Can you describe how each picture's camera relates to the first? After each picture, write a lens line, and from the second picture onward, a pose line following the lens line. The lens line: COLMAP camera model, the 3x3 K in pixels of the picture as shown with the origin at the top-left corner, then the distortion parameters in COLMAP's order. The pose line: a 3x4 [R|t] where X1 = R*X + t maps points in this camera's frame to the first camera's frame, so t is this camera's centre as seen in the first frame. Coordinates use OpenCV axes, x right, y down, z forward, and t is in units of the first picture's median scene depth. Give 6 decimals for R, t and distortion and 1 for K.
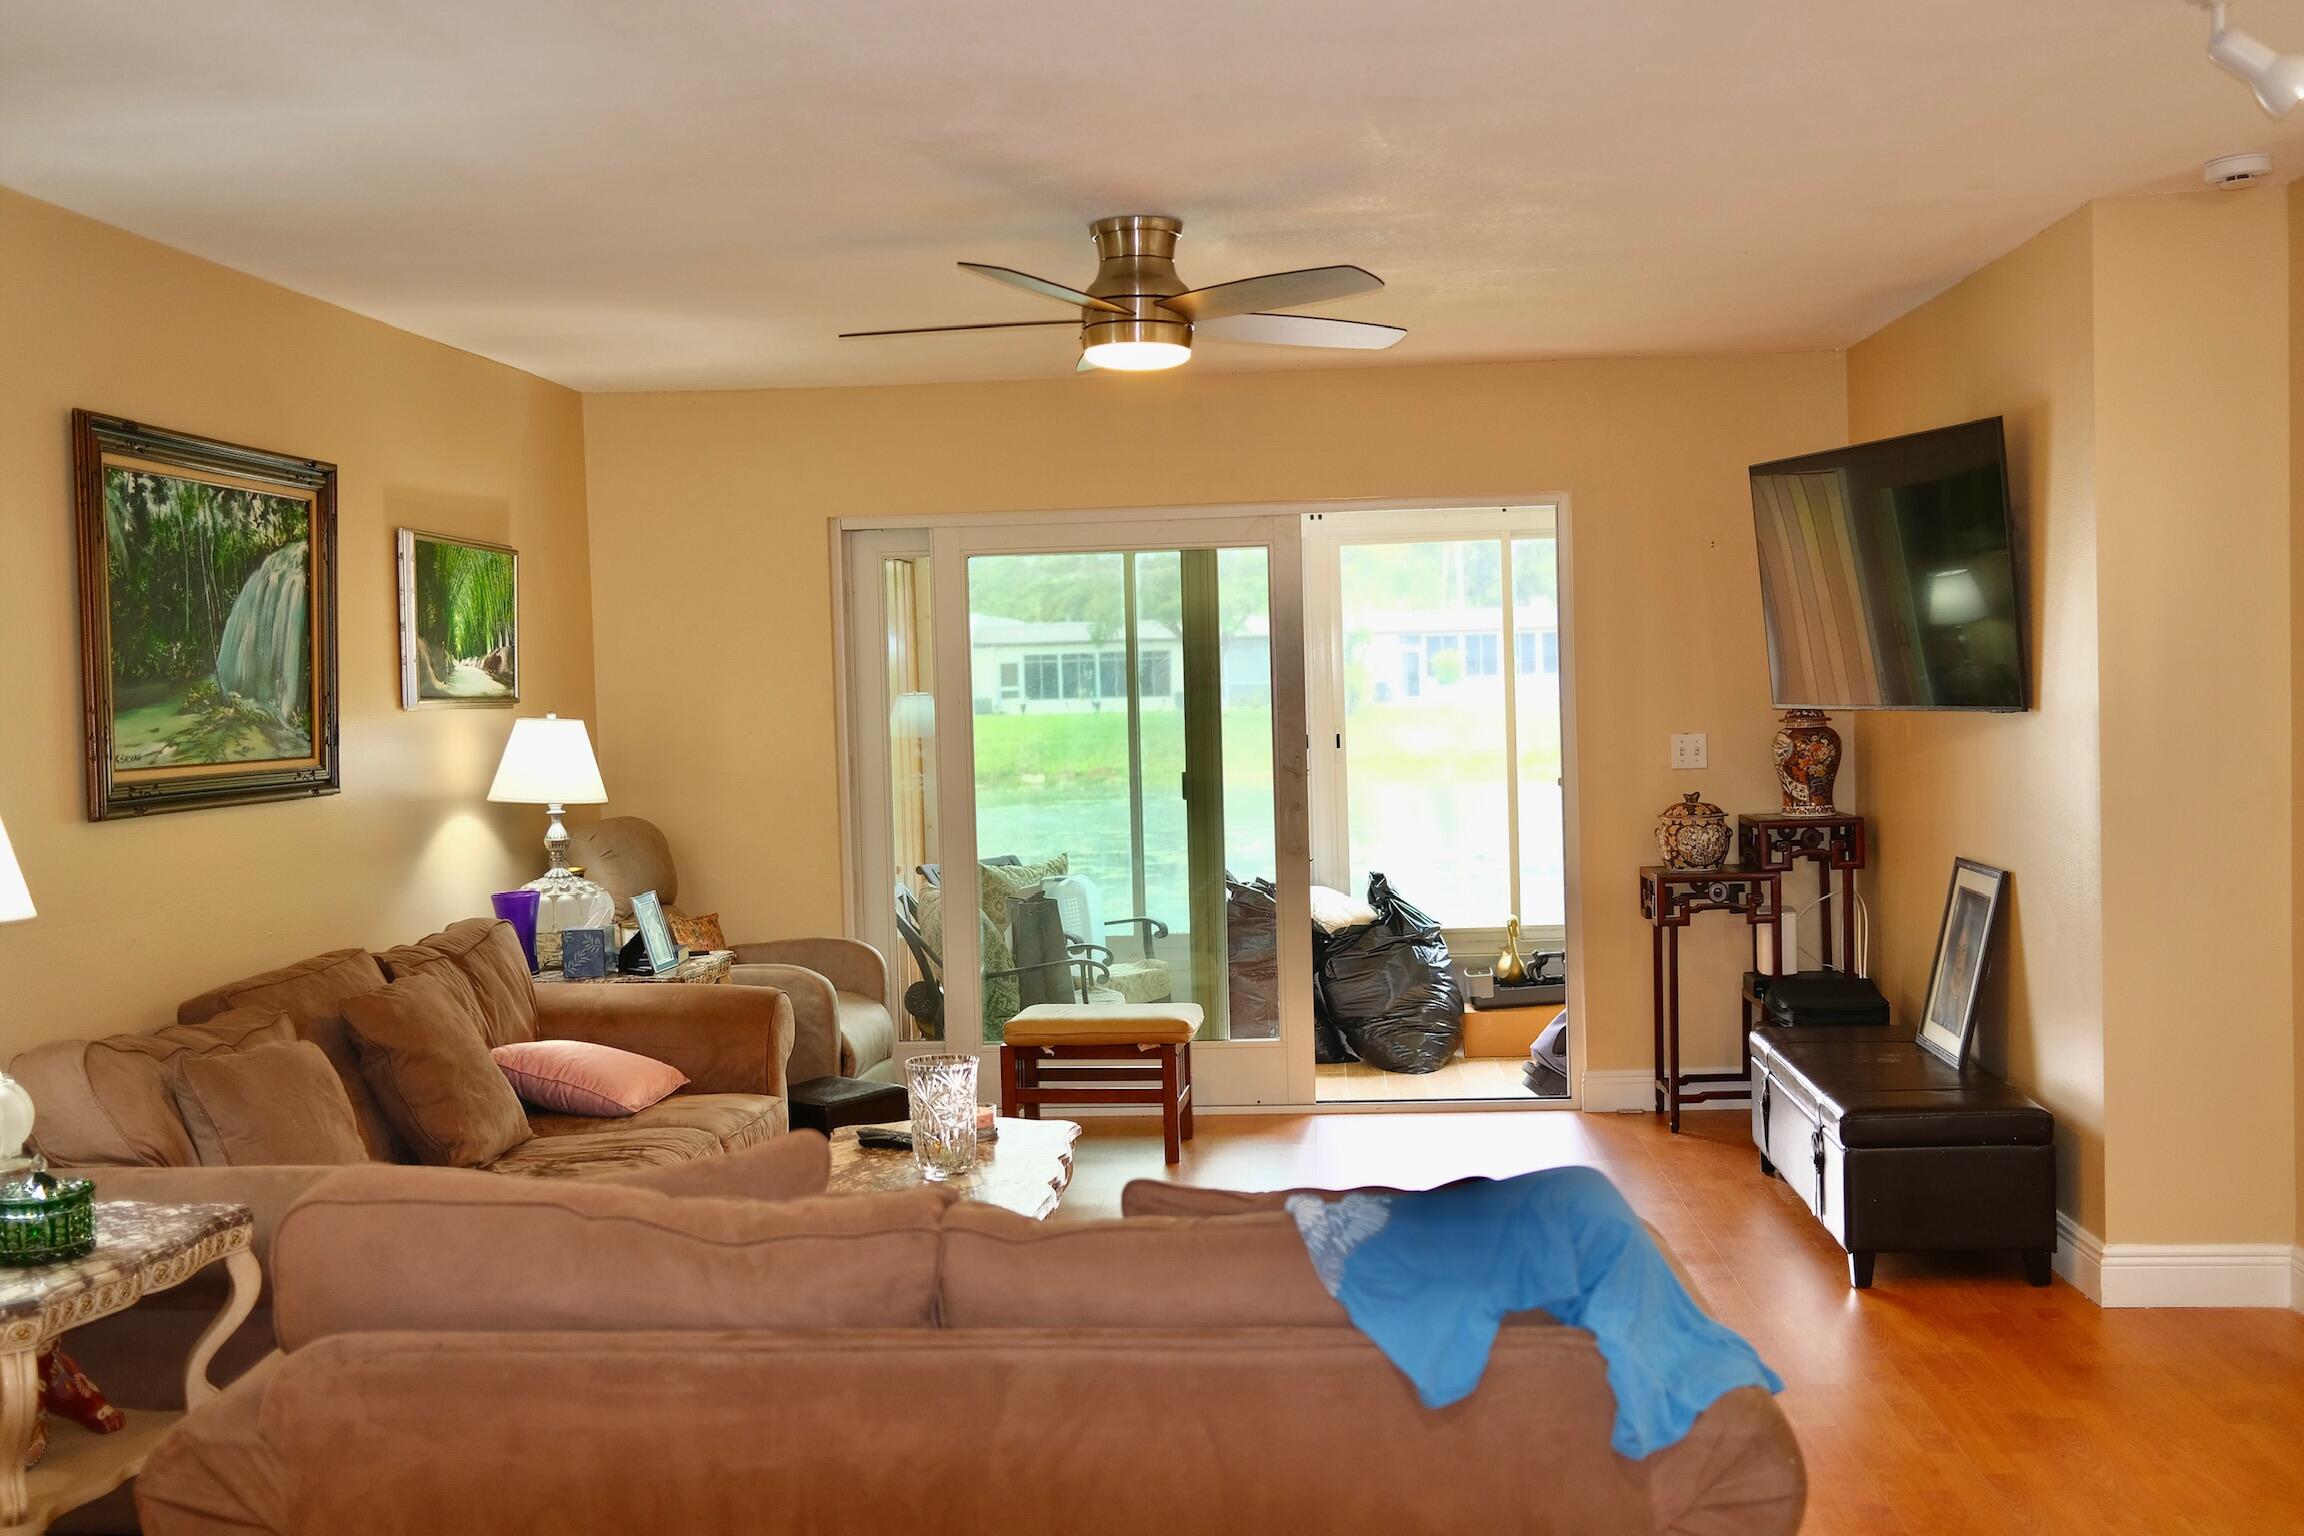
lens RADIAL K [[2289.7, 0, 1155.0], [0, 2289.7, 770.0], [0, 0, 1]] dist [-0.014793, 0.000000]
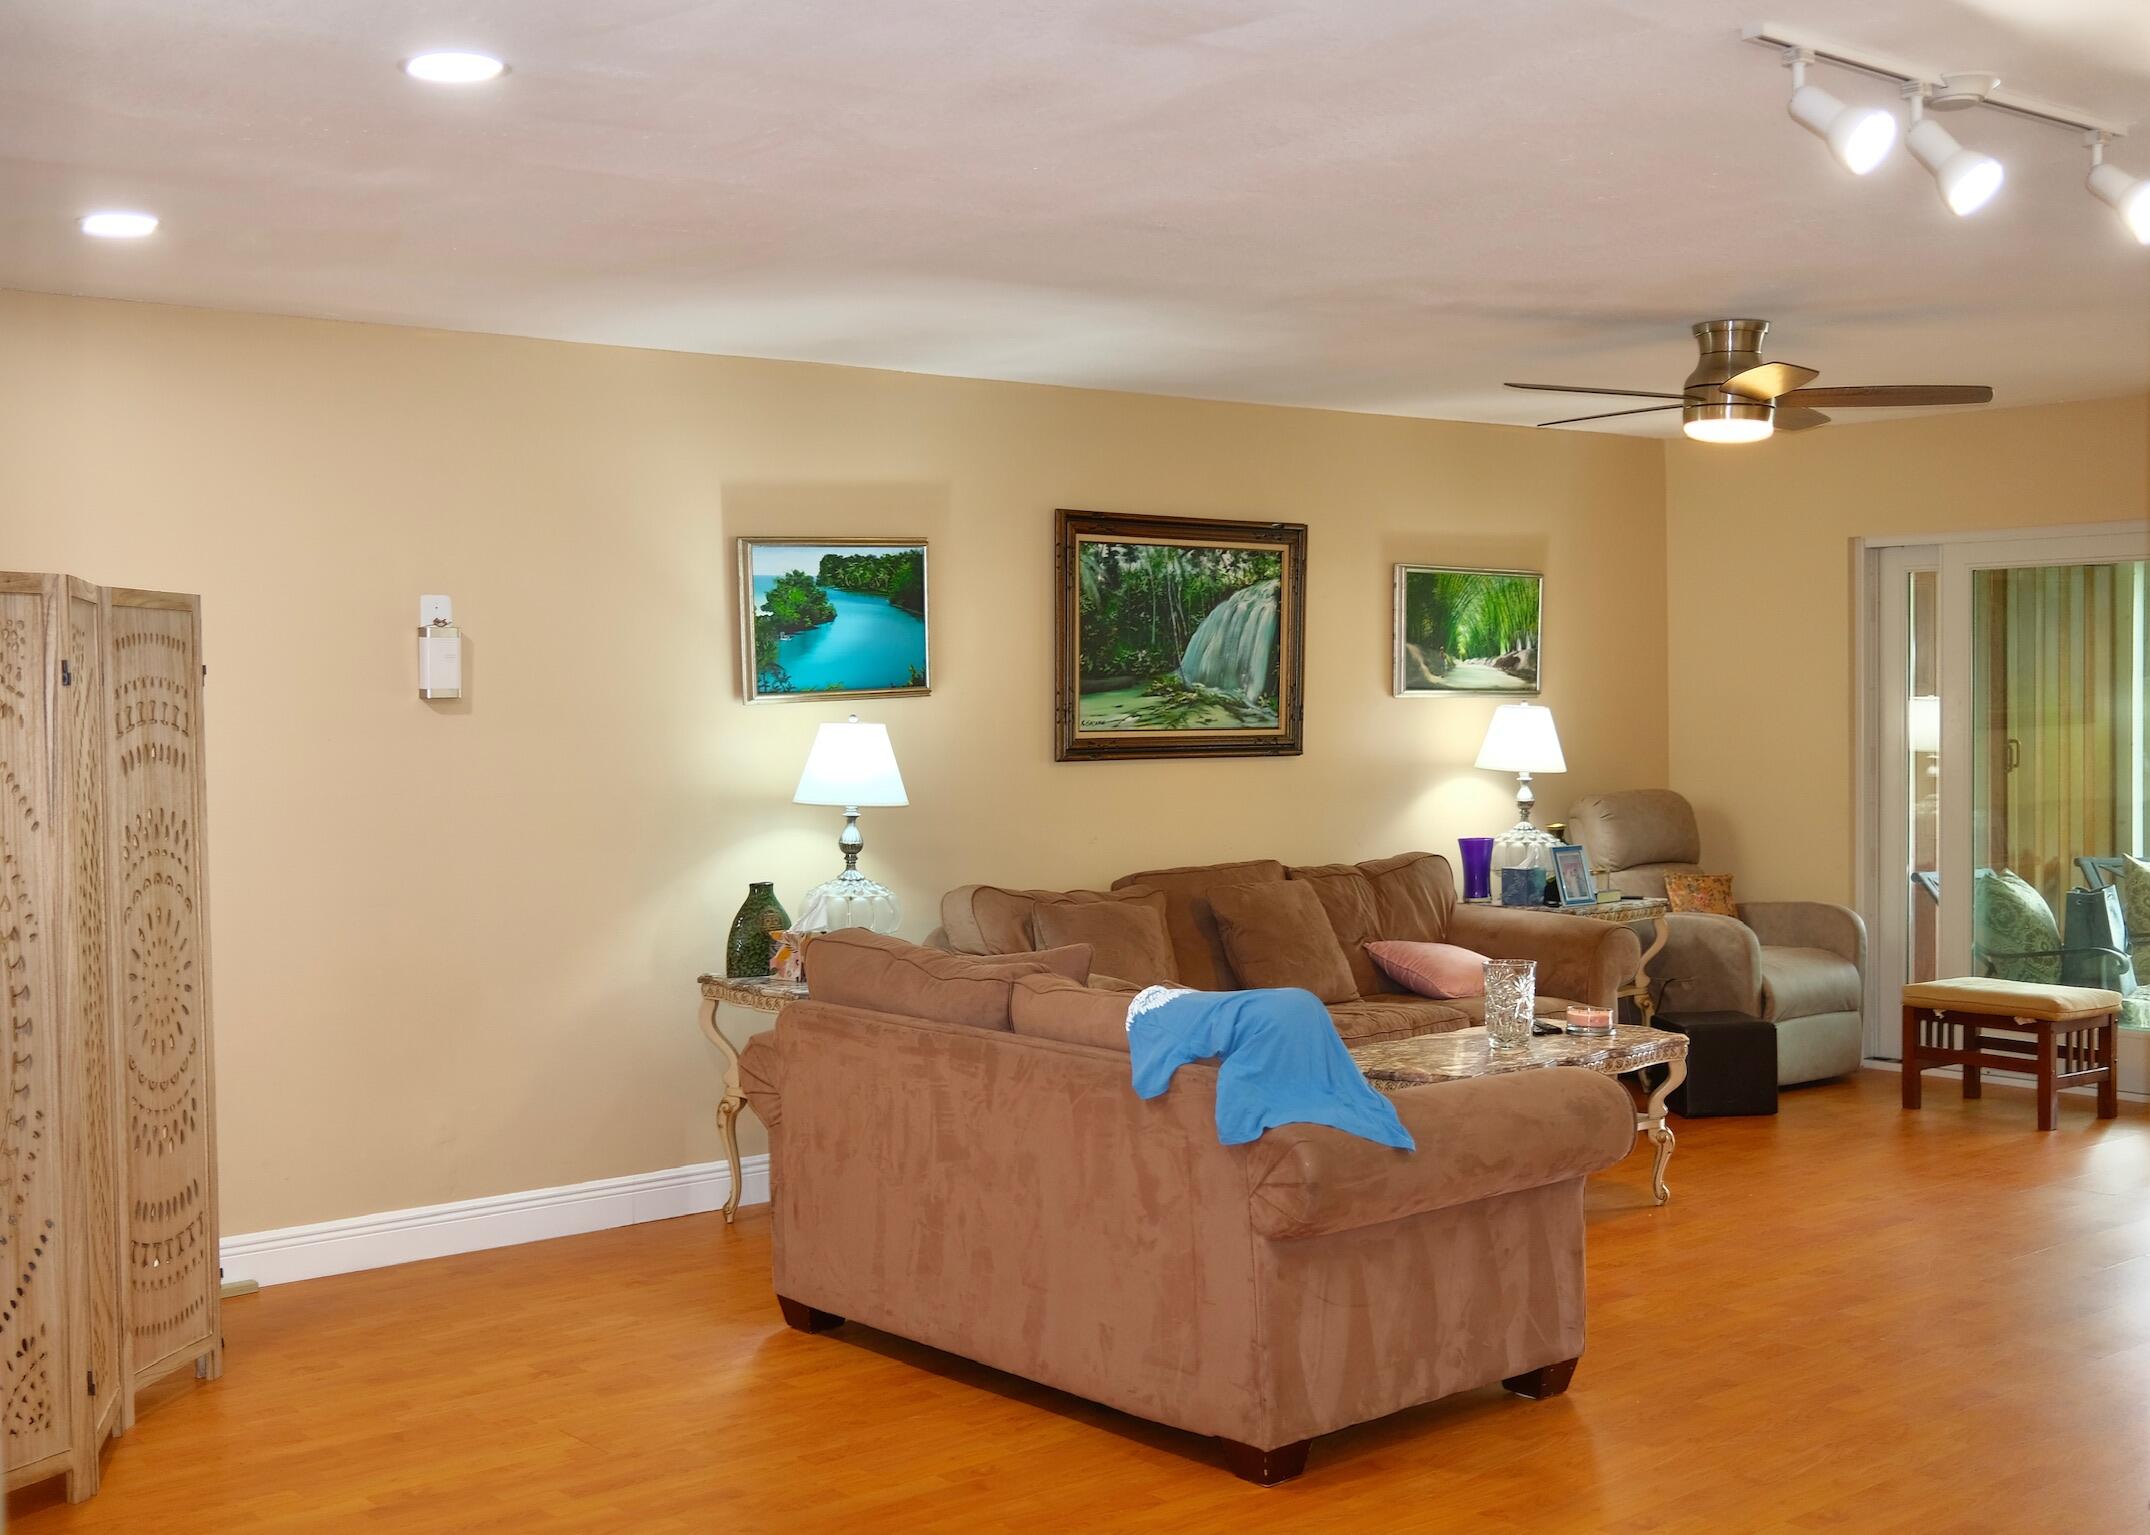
lens RADIAL K [[2354.0, 0, 1061.9], [0, 2354.0, 757.9], [0, 0, 1]] dist [-0.002446, 0.000000]
pose [[0.707909, 0.040902, -0.705119, 0.616500], [-0.039521, 0.999052, 0.018275, -0.009069], [0.705197, 0.014930, 0.708854, -0.162745]]
